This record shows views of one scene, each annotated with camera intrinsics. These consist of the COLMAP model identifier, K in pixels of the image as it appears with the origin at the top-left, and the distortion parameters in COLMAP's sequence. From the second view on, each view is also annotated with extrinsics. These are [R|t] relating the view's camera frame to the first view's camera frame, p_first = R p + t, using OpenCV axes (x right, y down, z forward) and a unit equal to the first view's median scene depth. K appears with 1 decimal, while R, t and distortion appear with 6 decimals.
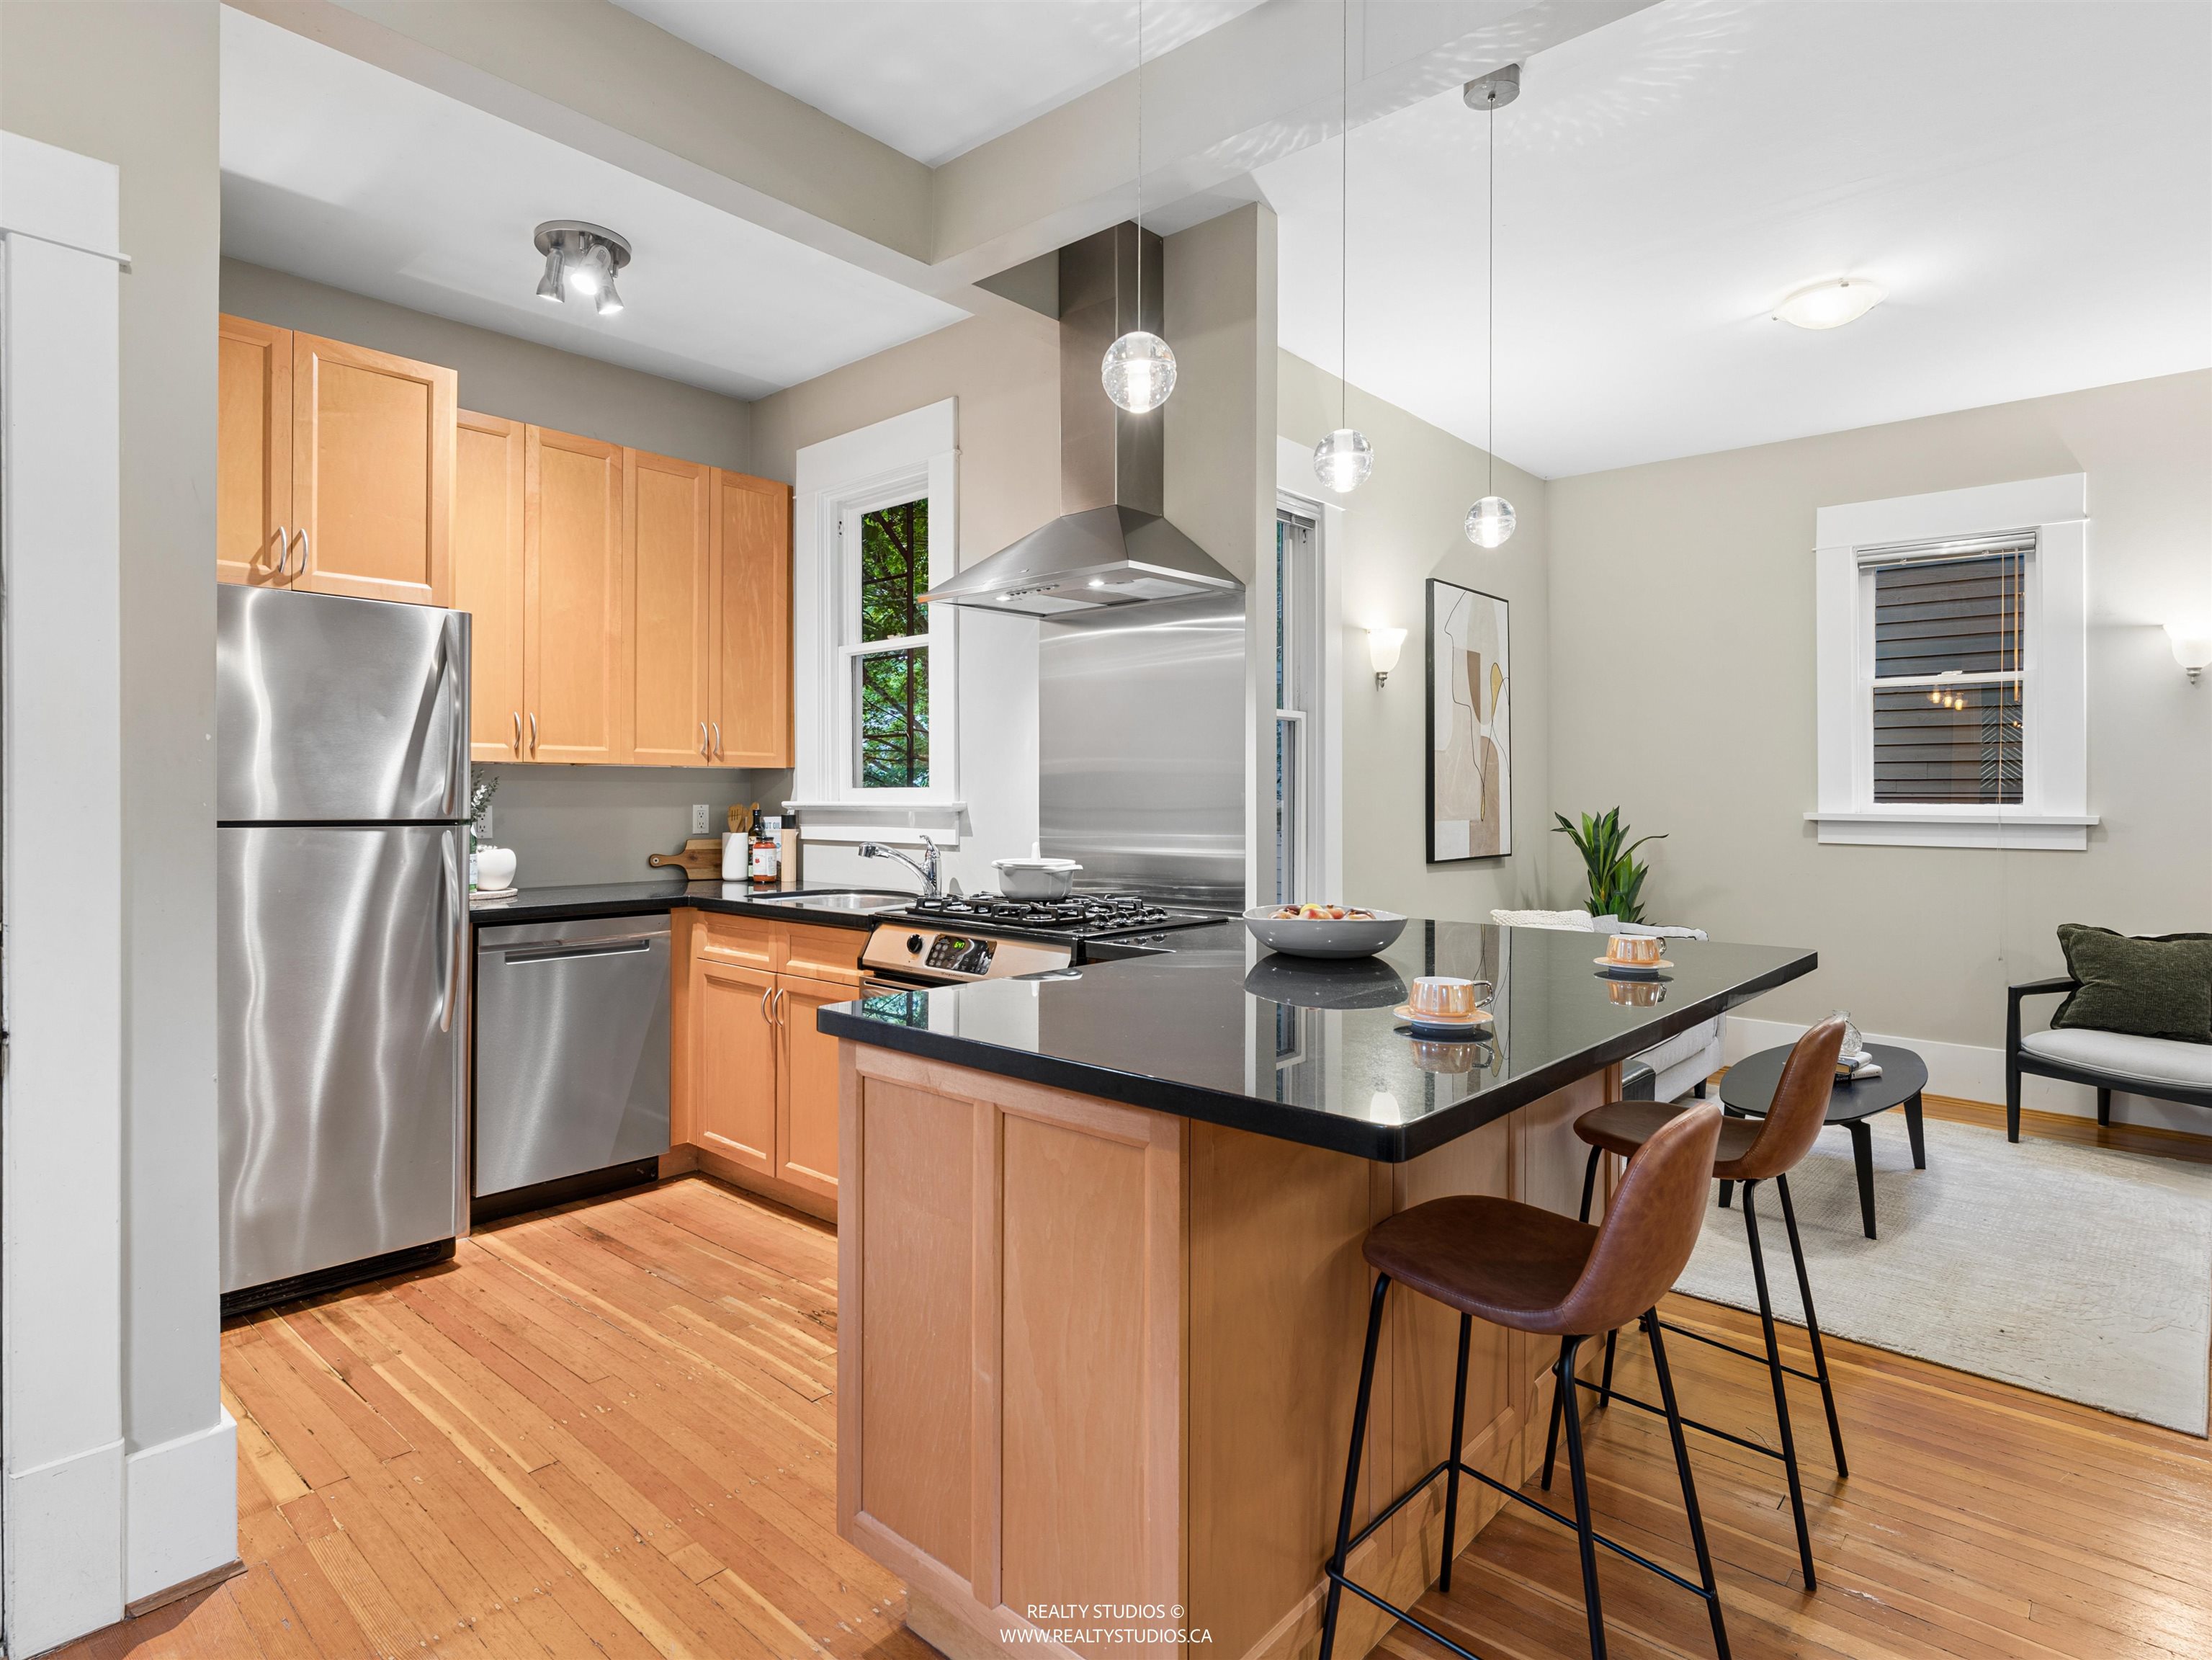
lens RADIAL K [[1184.5, 0, 1065.7], [0, 1184.5, 792.0], [0, 0, 1]] dist [0.004360, -0.001146]
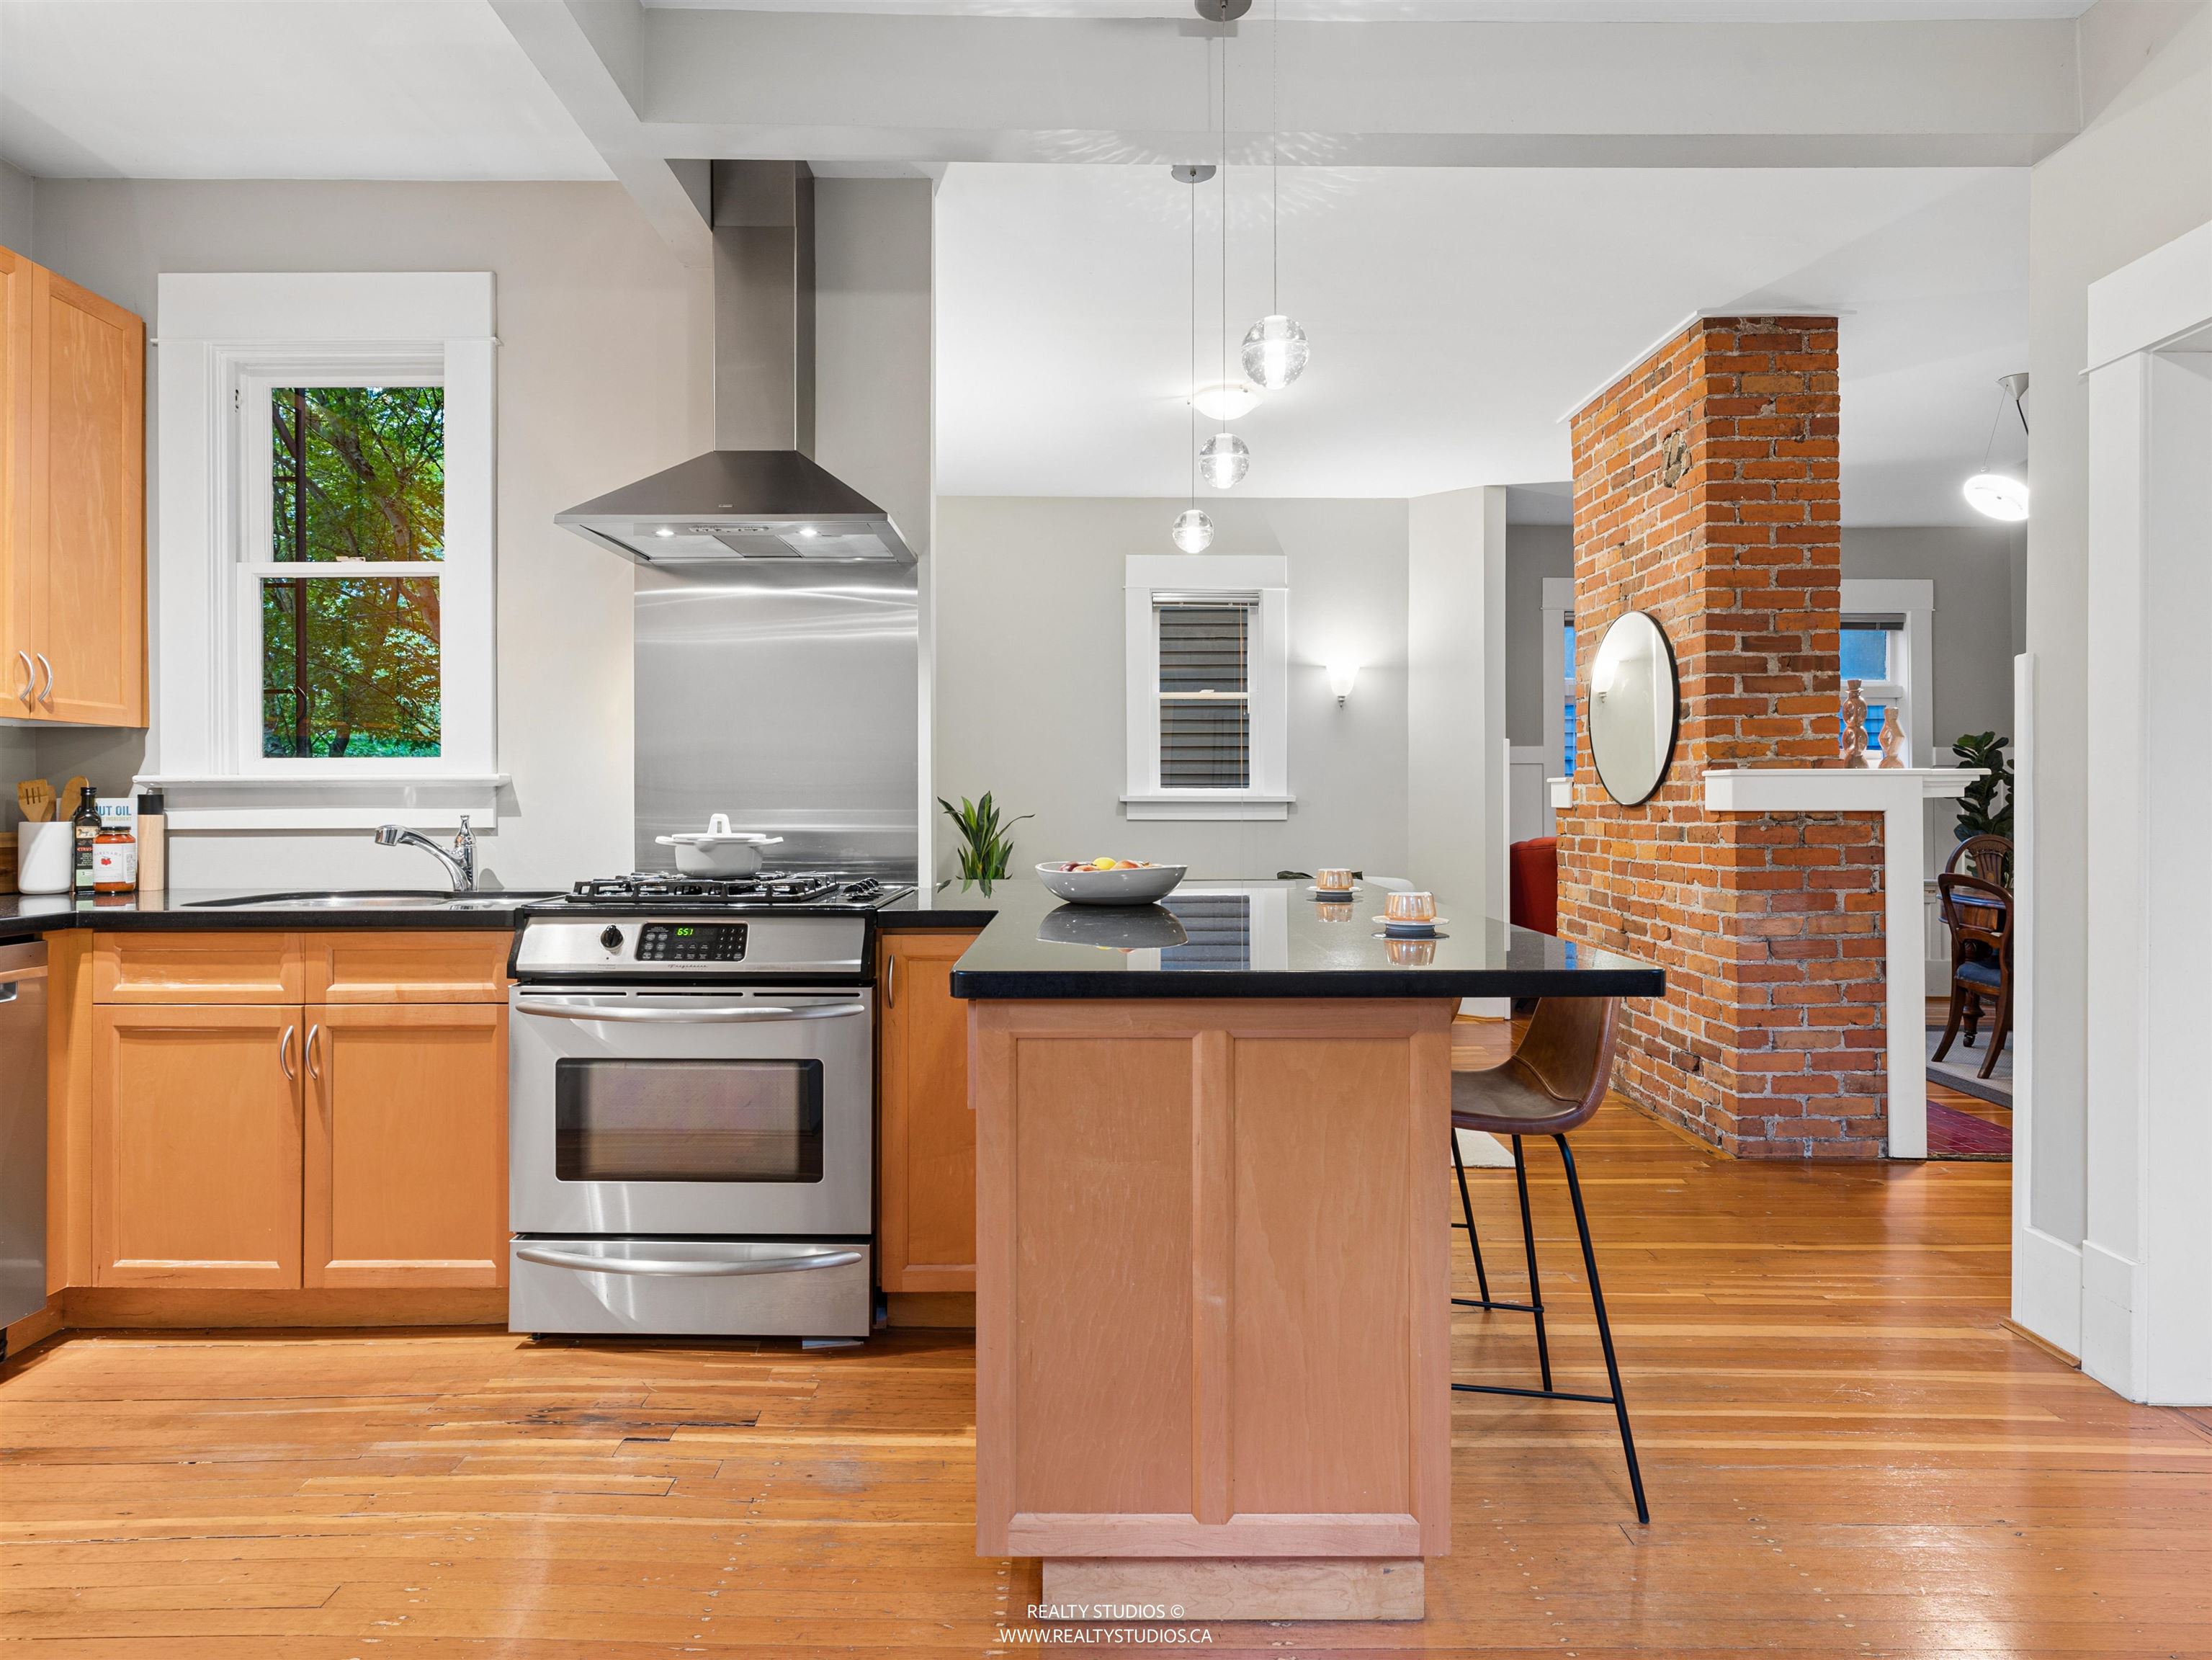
lens RADIAL K [[1184.5, 0, 1080.6], [0, 1184.5, 798.7], [0, 0, 1]] dist [0.004360, -0.001146]
pose [[0.736773, -0.002581, 0.676135, -0.311209], [0.001386, 0.999996, 0.002306, 0.021380], [-0.676139, -0.000762, 0.736774, 0.120352]]
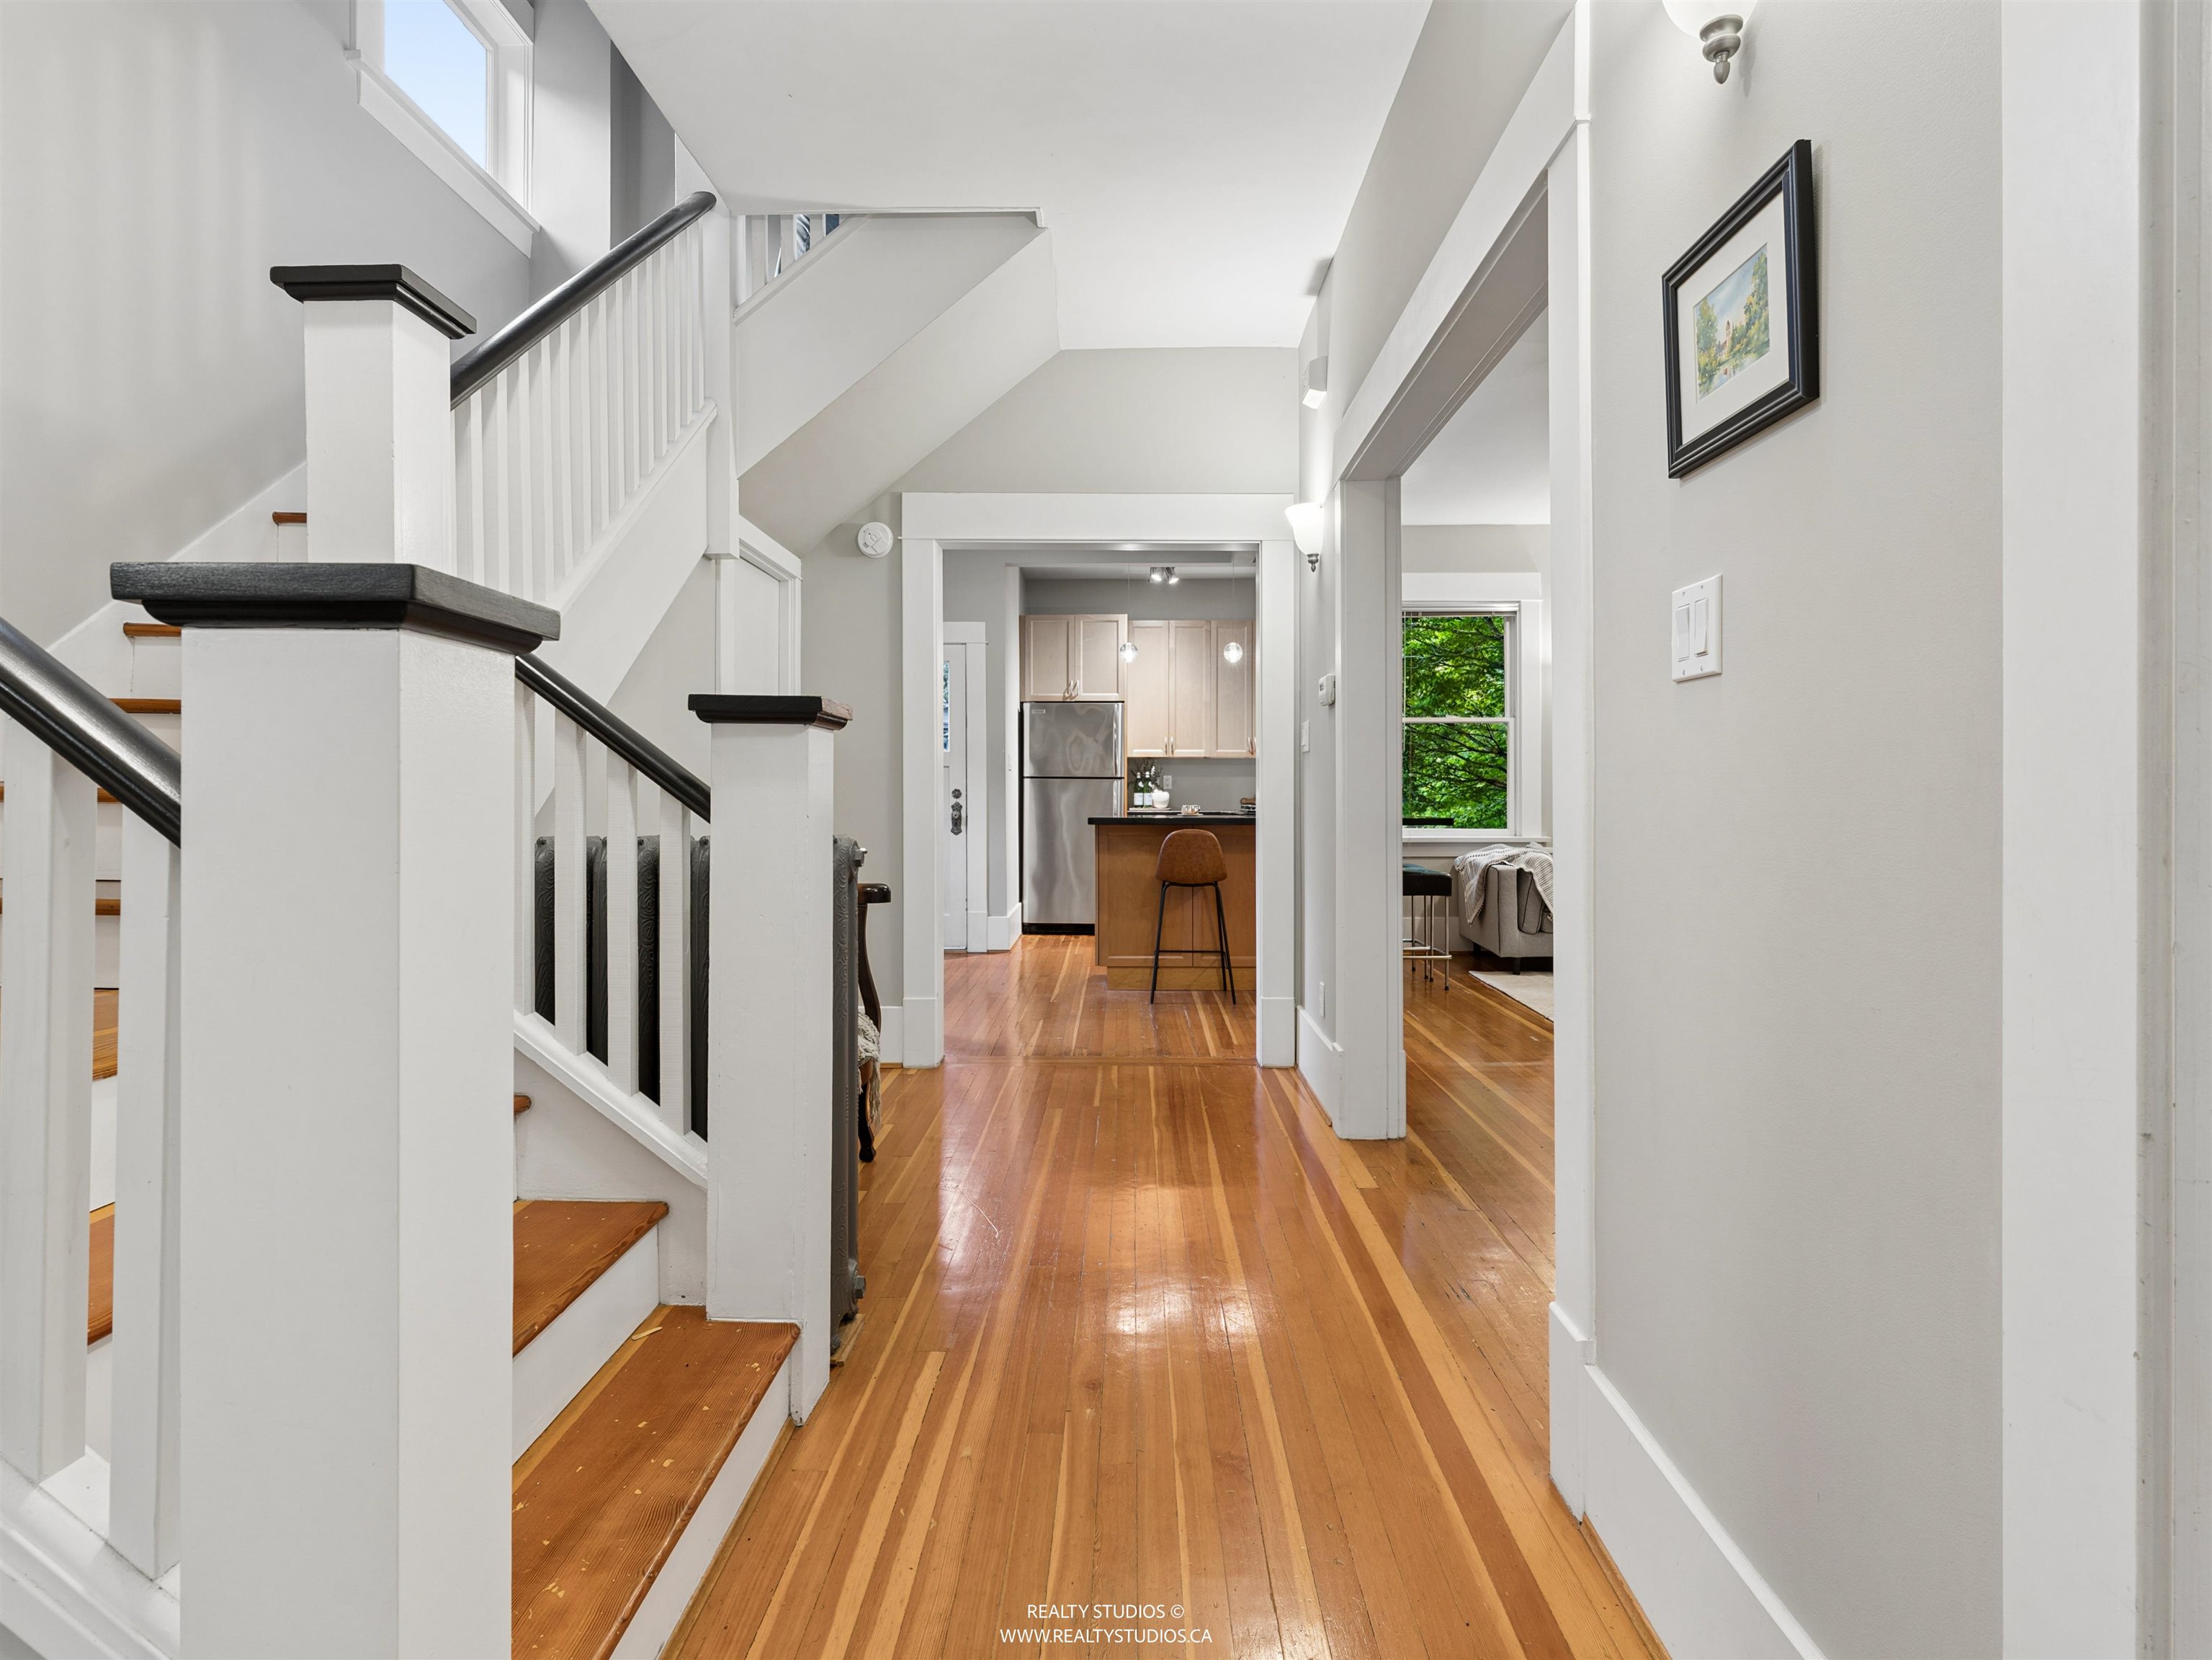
lens RADIAL K [[1184.5, 0, 1159.3], [0, 1184.5, 804.1], [0, 0, 1]] dist [0.004360, -0.001146]
pose [[0.699506, 0.001597, -0.714625, 1.133636], [0.003881, 0.999974, 0.006034, 0.050950], [0.714617, -0.006994, 0.699481, -0.655608]]
